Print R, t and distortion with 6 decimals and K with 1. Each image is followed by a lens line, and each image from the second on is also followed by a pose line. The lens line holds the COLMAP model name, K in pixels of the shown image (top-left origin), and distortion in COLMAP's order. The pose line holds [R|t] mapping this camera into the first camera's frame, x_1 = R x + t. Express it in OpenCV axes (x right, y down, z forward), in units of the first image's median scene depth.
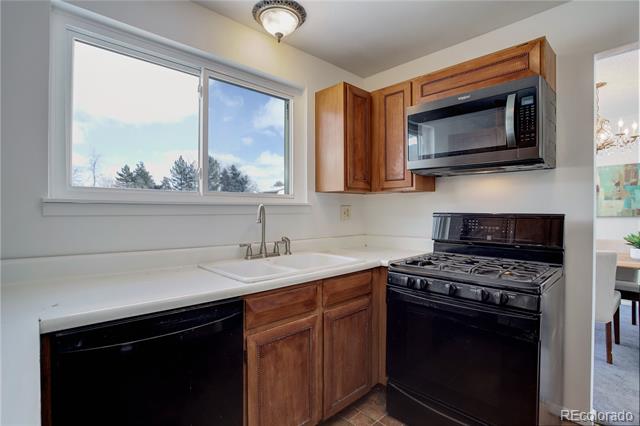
lens RADIAL K [[315.0, 0, 326.1], [0, 315.0, 209.3], [0, 0, 1]] dist [-0.033289, 0.005894]
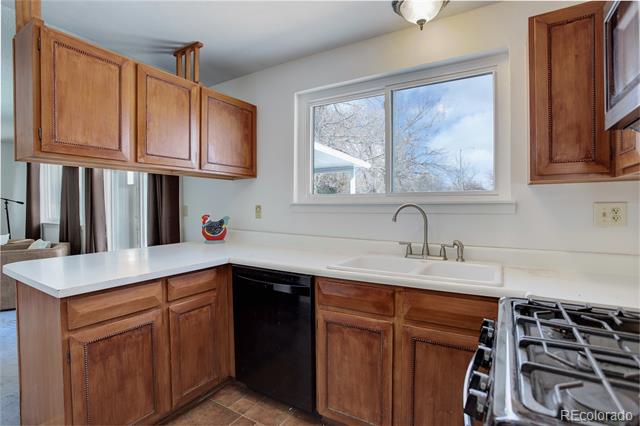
lens RADIAL K [[315.0, 0, 323.8], [0, 315.0, 213.8], [0, 0, 1]] dist [-0.033289, 0.005894]
pose [[0.284123, 0.015689, -0.958659, 0.719744], [-0.002317, 0.999874, 0.015676, 0.002734], [0.958785, -0.002233, 0.284124, 0.499241]]
